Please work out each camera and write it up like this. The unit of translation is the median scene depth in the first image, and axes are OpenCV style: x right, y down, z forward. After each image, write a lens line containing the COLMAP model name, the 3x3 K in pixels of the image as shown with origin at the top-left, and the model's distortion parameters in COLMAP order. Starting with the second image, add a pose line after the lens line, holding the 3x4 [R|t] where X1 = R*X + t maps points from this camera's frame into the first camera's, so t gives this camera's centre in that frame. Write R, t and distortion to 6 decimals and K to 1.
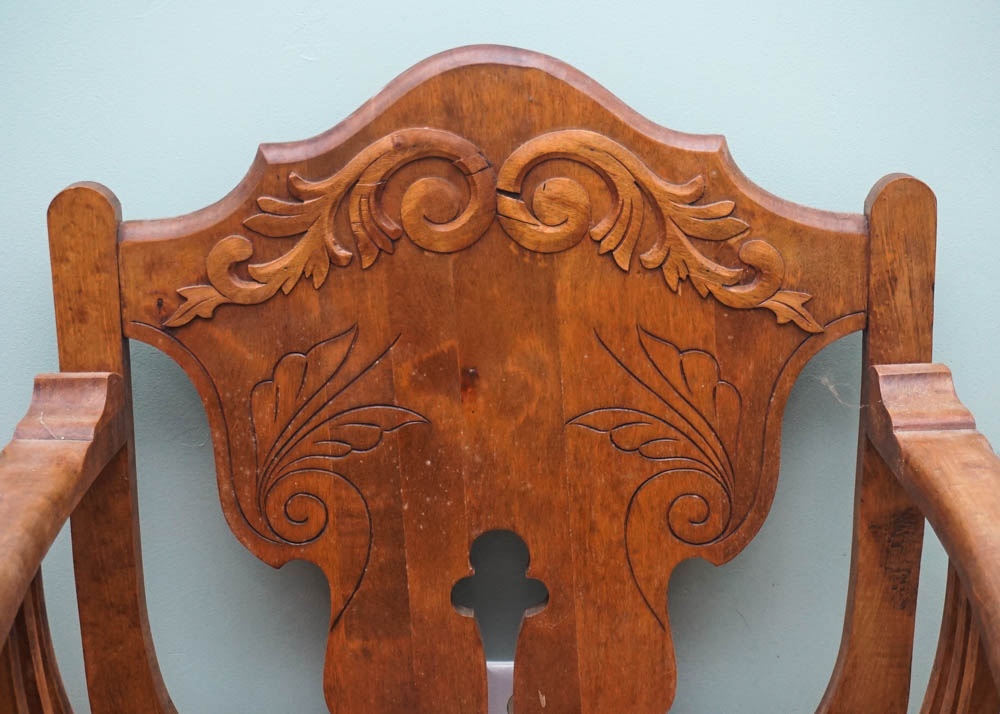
lens RADIAL K [[1816.8, 0, 500.0], [0, 1816.8, 357.0], [0, 0, 1]] dist [-0.012108, 0.014643]
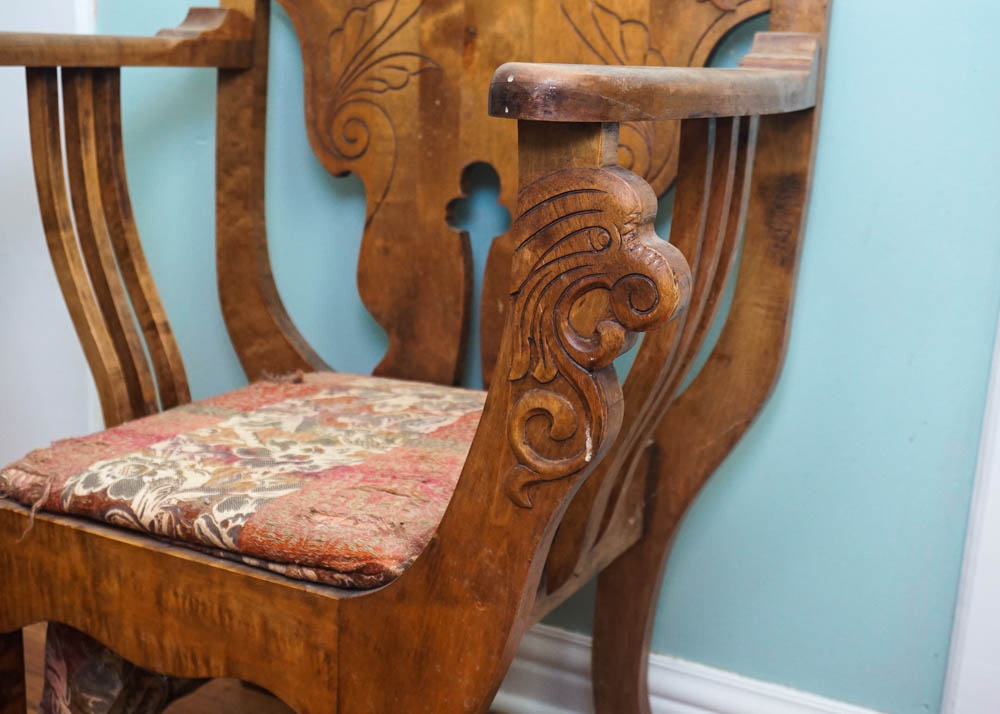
lens RADIAL K [[1318.5, 0, 500.0], [0, 1318.5, 357.0], [0, 0, 1]] dist [0.000167, -0.000161]
pose [[0.886350, 0.159137, -0.434809, 0.449157], [-0.185400, 0.982492, -0.018349, 0.250876], [0.424276, 0.096877, 0.900336, 0.179779]]
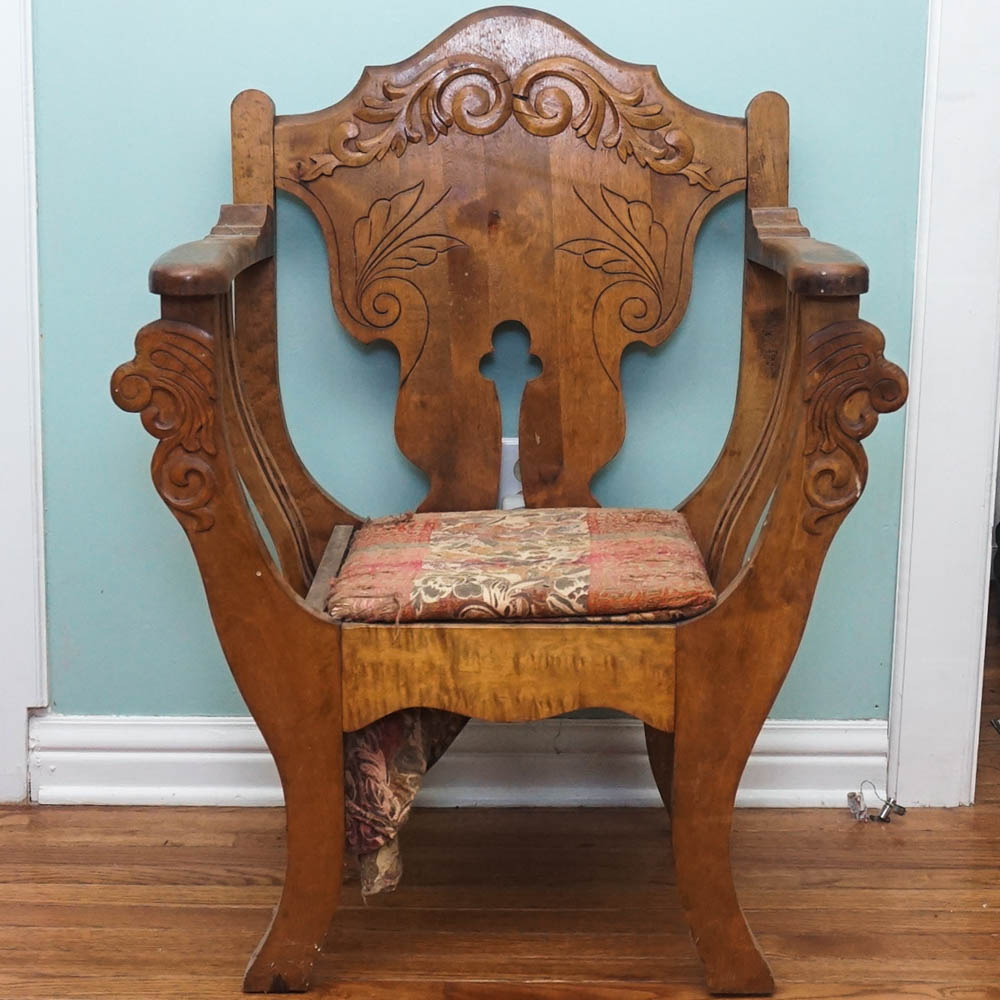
lens RADIAL K [[1952.5, 0, 500.0], [0, 1952.5, 500.0], [0, 0, 1]] dist [-0.039638, -0.008360]
pose [[0.999895, 0.014395, 0.001892, -0.011180], [-0.014149, 0.995347, -0.095311, 0.413862], [-0.003255, 0.095274, 0.995446, -0.653348]]
